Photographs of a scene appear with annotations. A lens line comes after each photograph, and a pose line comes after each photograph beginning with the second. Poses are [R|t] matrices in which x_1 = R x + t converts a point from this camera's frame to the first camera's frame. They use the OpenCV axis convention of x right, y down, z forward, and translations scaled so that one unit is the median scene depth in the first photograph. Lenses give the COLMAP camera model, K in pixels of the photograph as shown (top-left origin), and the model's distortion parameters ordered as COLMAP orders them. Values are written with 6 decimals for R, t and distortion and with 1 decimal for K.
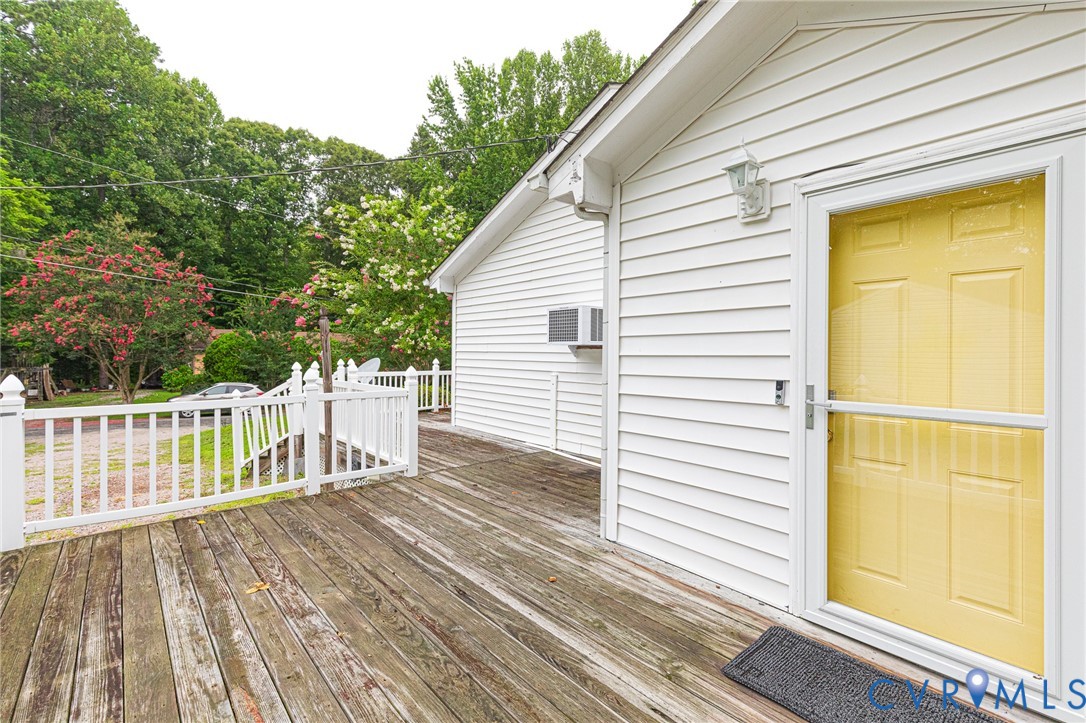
lens RADIAL K [[498.8, 0, 543.5], [0, 498.8, 352.3], [0, 0, 1]] dist [0.001659, 0.000673]
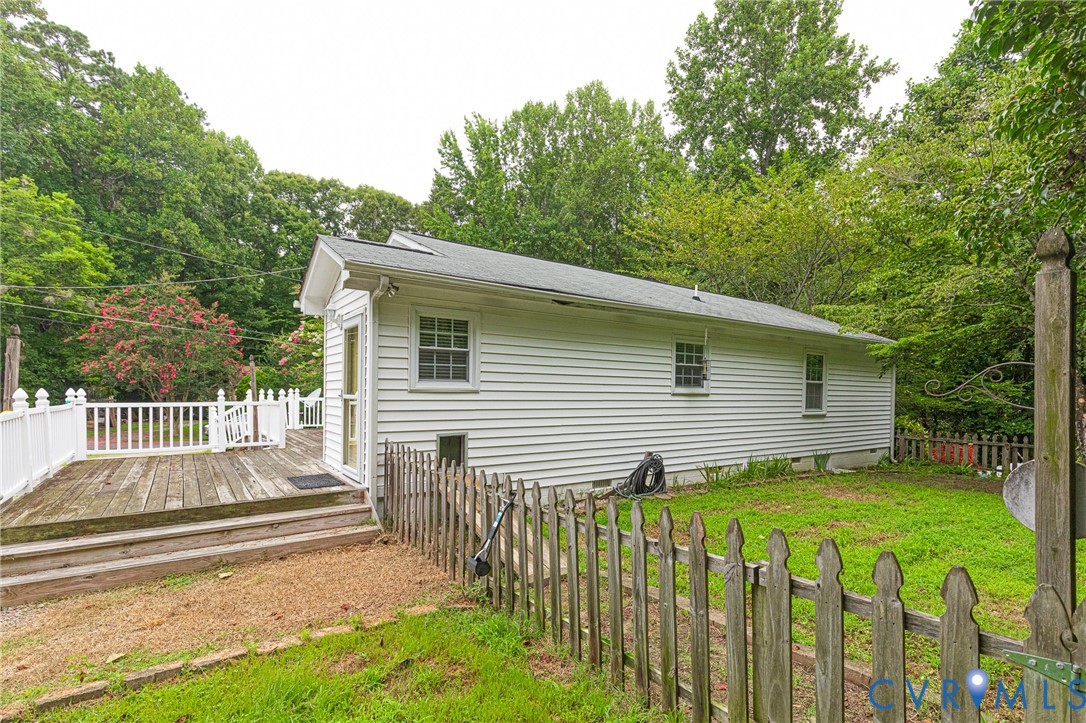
lens RADIAL K [[498.8, 0, 534.7], [0, 498.8, 396.2], [0, 0, 1]] dist [0.001659, 0.000673]
pose [[0.996555, 0.006354, -0.082696, 0.073277], [-0.005305, 0.999903, 0.012892, 0.002229], [0.082770, -0.012409, 0.996491, -0.068340]]
